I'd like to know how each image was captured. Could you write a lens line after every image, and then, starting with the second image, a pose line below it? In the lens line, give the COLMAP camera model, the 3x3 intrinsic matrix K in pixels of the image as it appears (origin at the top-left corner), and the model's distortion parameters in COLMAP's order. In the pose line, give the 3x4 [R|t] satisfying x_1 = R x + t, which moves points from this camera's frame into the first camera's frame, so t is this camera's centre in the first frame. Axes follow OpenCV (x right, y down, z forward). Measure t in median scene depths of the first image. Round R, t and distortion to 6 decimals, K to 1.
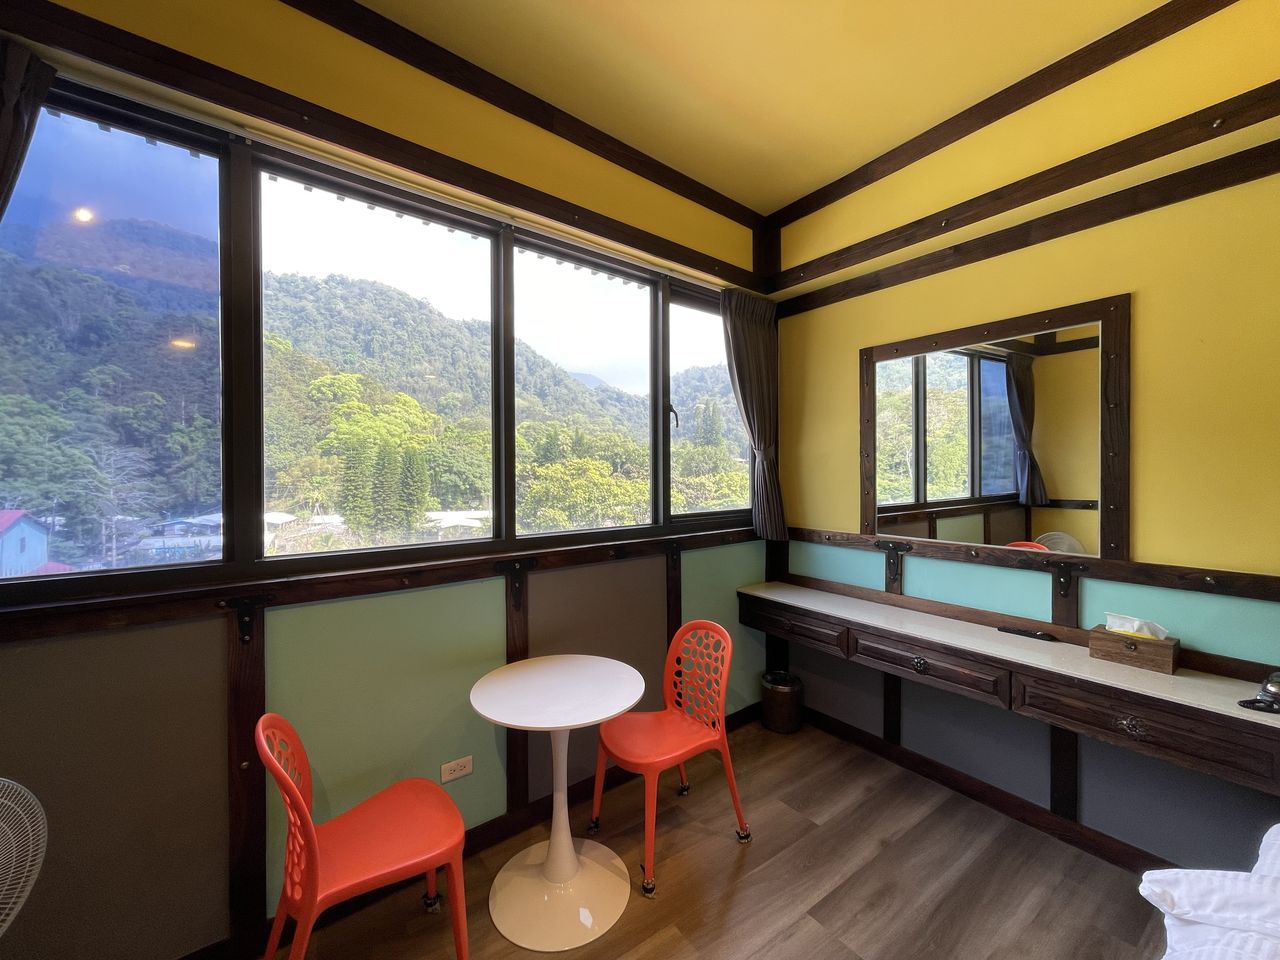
lens RADIAL K [[518.6, 0, 642.1], [0, 518.6, 479.0], [0, 0, 1]] dist [0.001613, -0.001443]
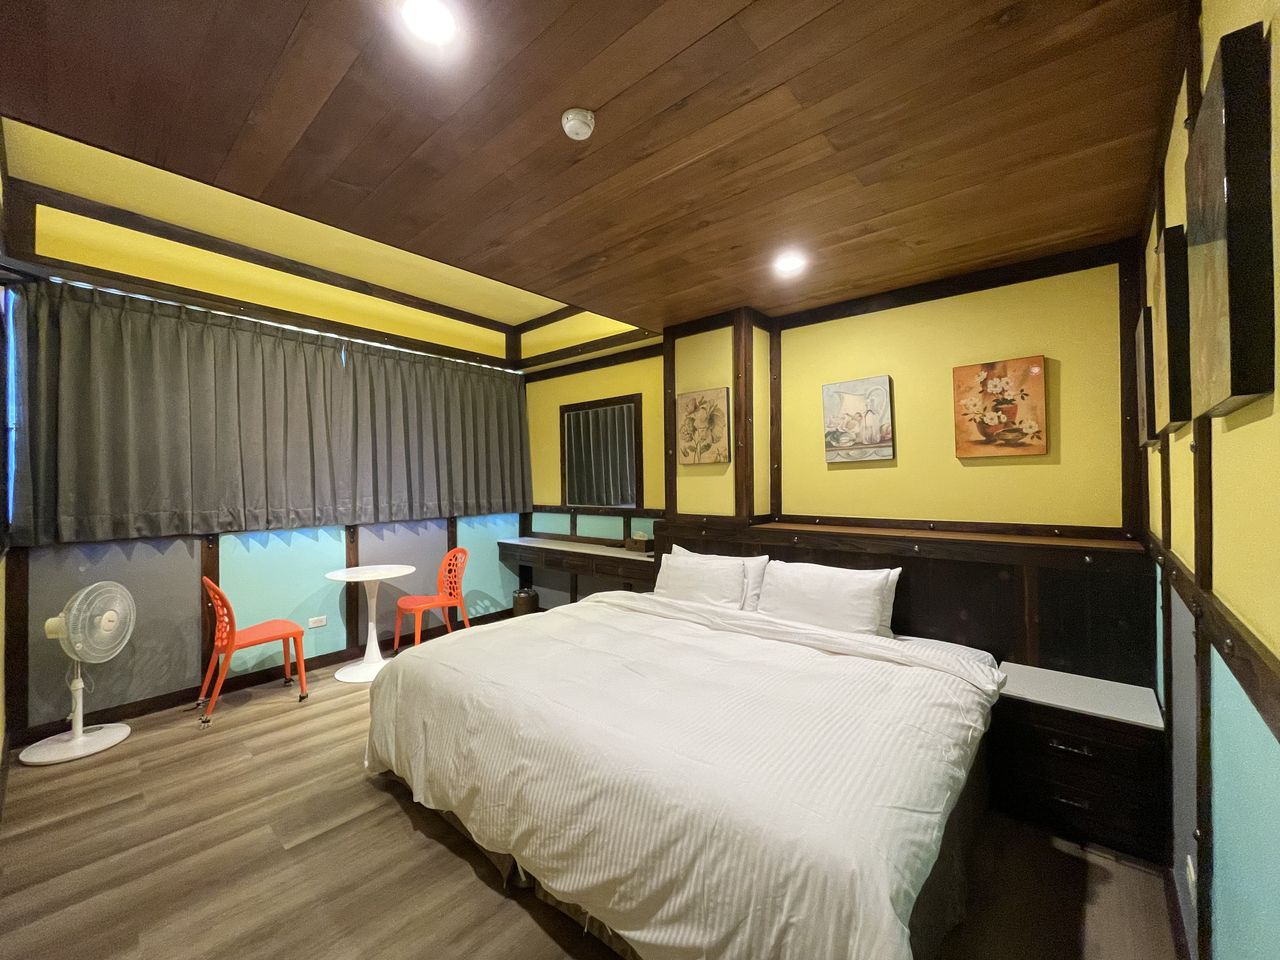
lens RADIAL K [[518.6, 0, 644.5], [0, 518.6, 475.4], [0, 0, 1]] dist [0.001613, -0.001443]
pose [[0.974993, -0.005459, 0.222168, 0.381015], [0.010936, 0.999666, -0.023429, 0.057698], [-0.221966, 0.025273, 0.974727, -1.092767]]
